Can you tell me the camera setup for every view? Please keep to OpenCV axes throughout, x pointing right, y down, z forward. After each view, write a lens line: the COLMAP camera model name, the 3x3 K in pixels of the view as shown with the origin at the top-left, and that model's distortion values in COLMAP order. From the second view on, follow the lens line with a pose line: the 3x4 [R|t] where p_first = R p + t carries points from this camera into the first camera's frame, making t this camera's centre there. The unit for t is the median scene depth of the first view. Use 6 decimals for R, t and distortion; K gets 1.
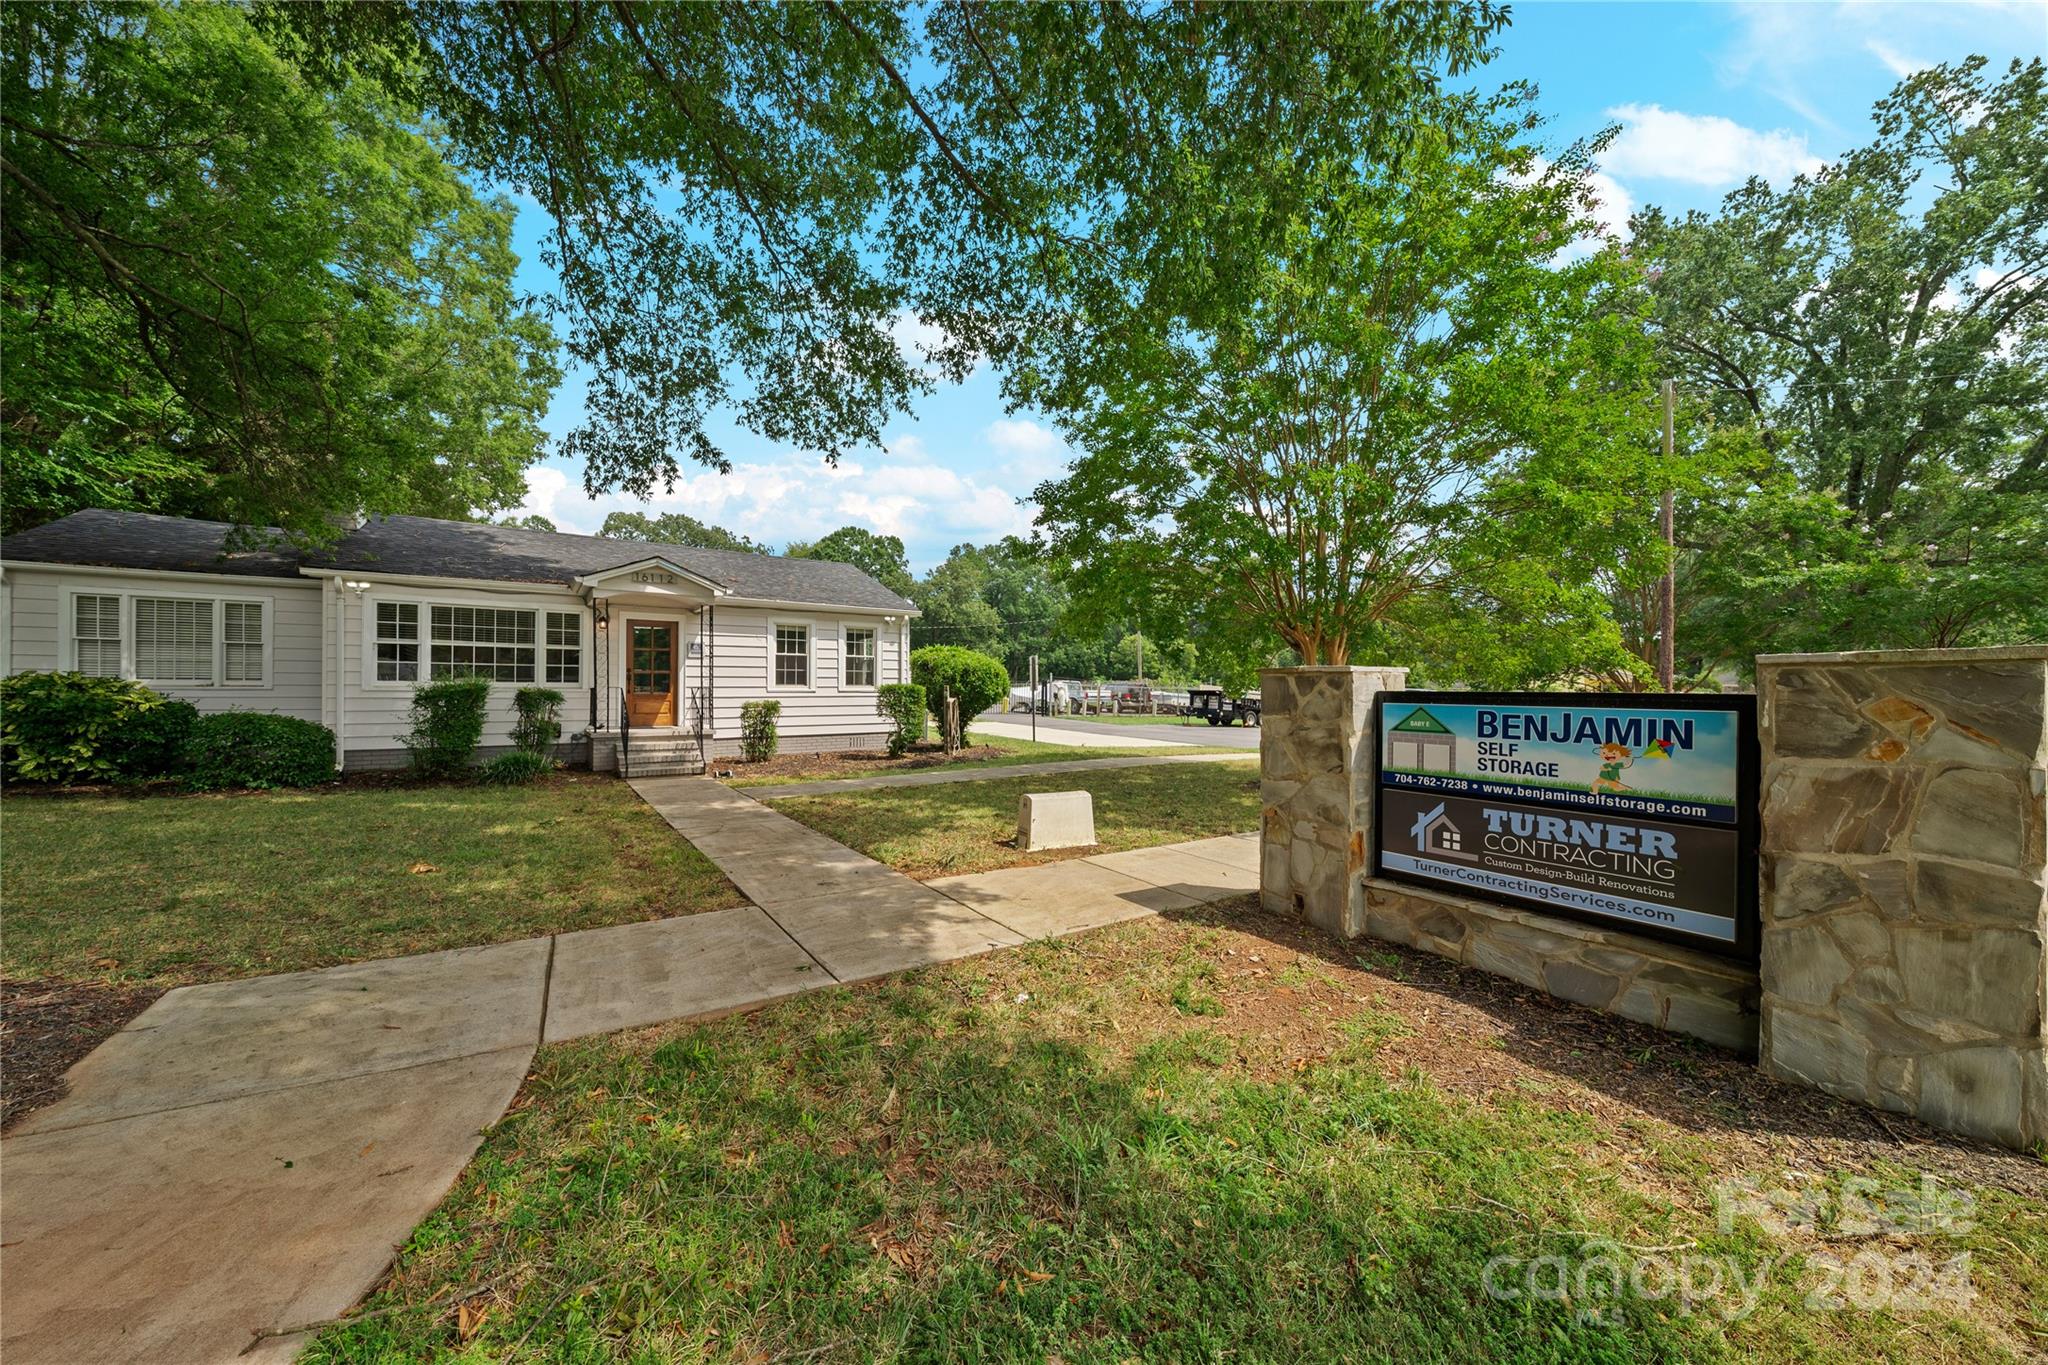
lens RADIAL K [[717.4, 0, 1014.7], [0, 717.4, 687.1], [0, 0, 1]] dist [-0.000737, -0.000044]
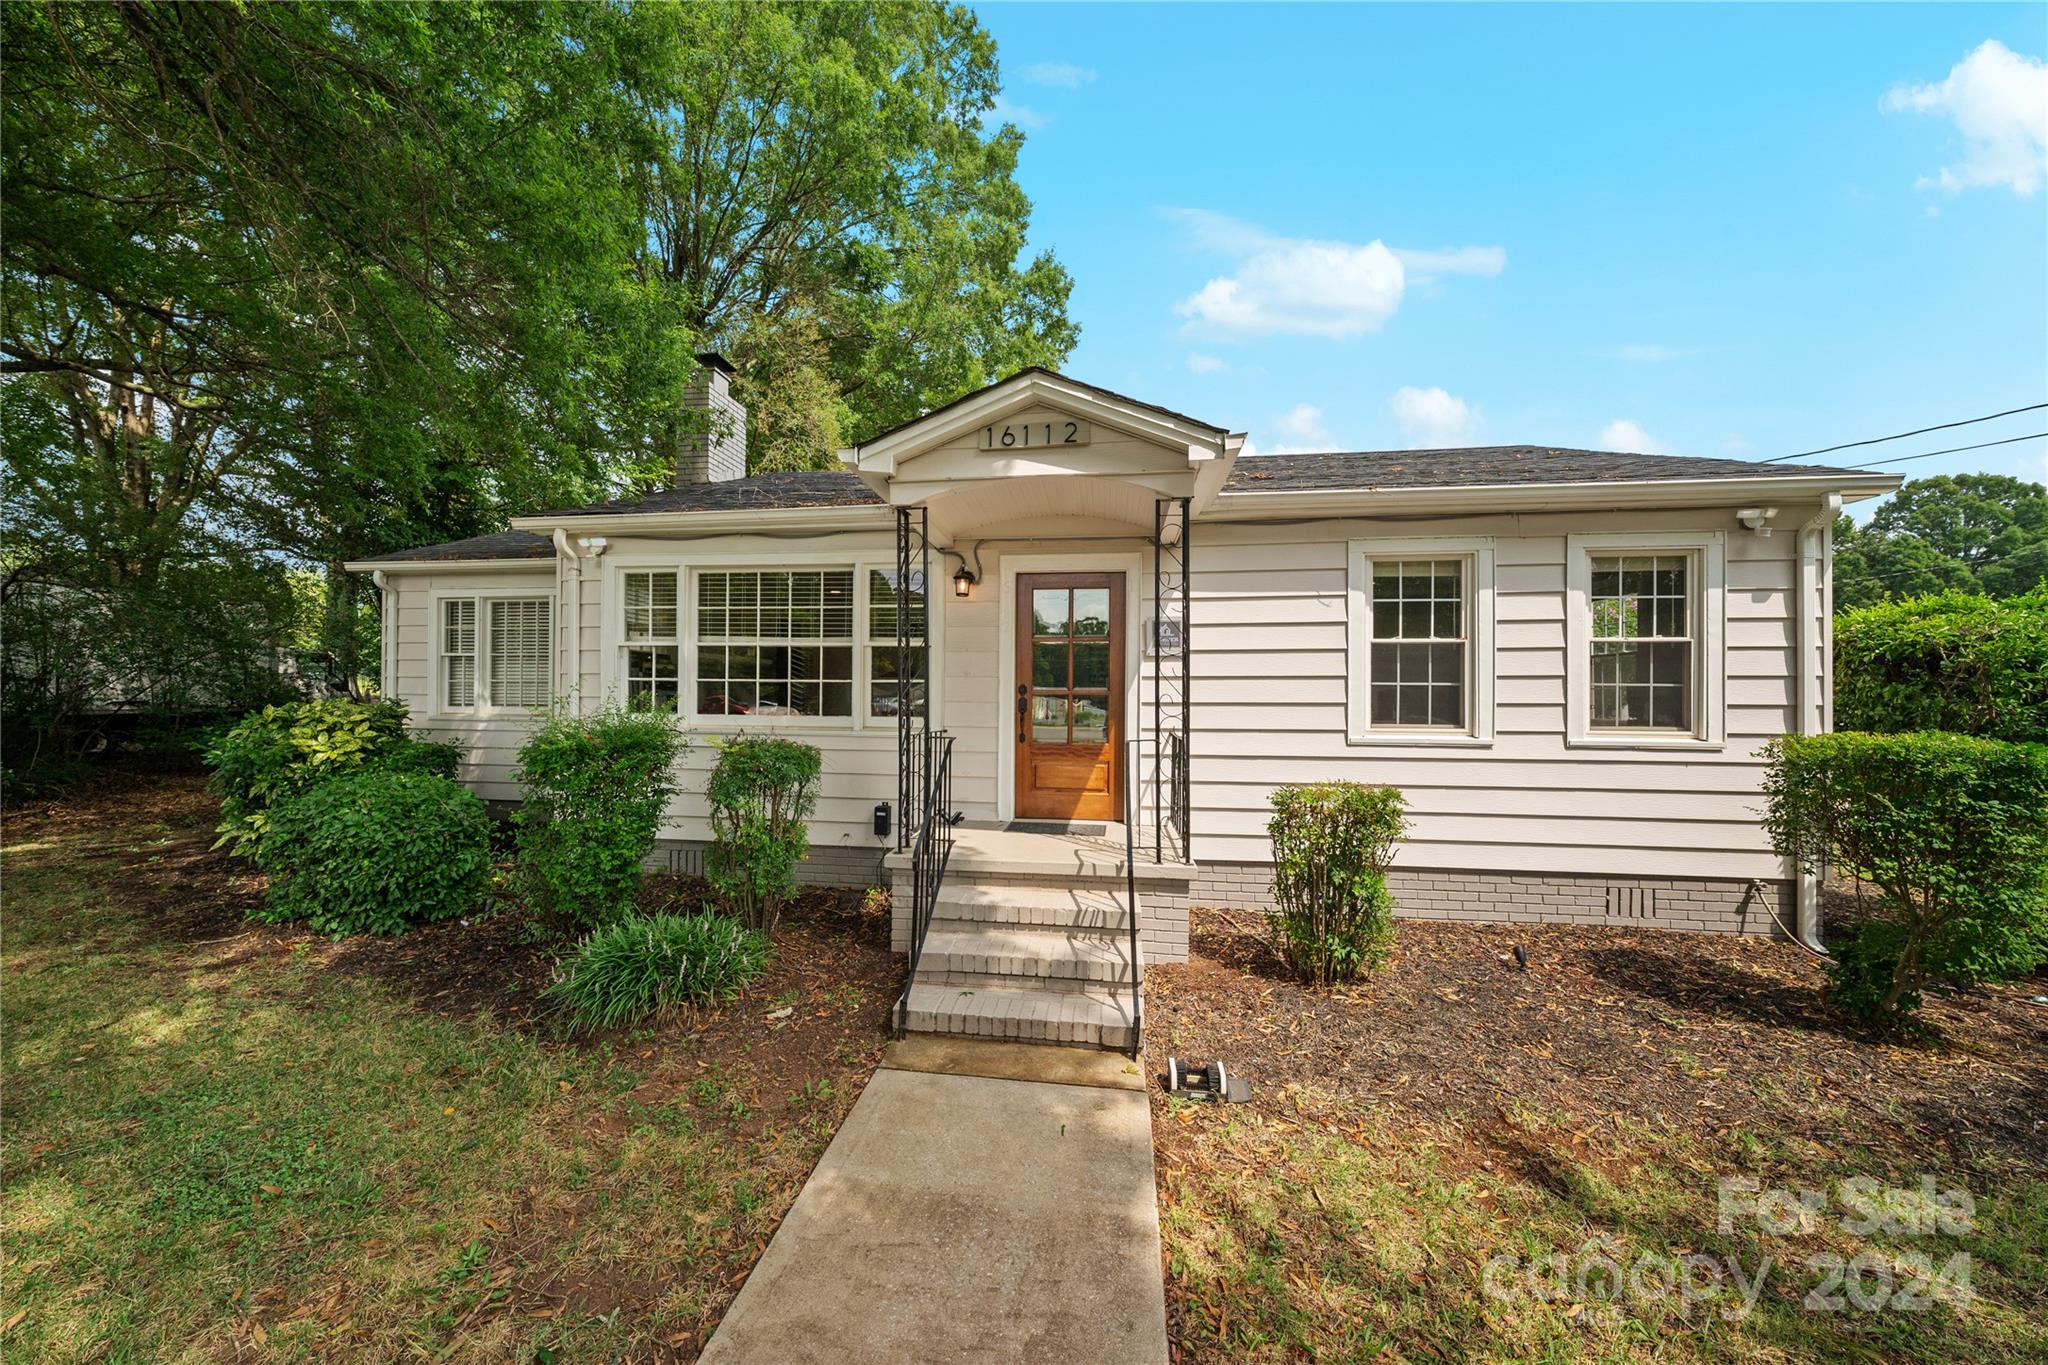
lens RADIAL K [[717.4, 0, 1015.8], [0, 717.4, 694.7], [0, 0, 1]] dist [-0.000737, -0.000044]
pose [[0.738030, -0.002706, -0.674762, -0.236048], [-0.003005, 0.999969, -0.007296, -0.016529], [0.674761, 0.007412, 0.737999, 0.651343]]
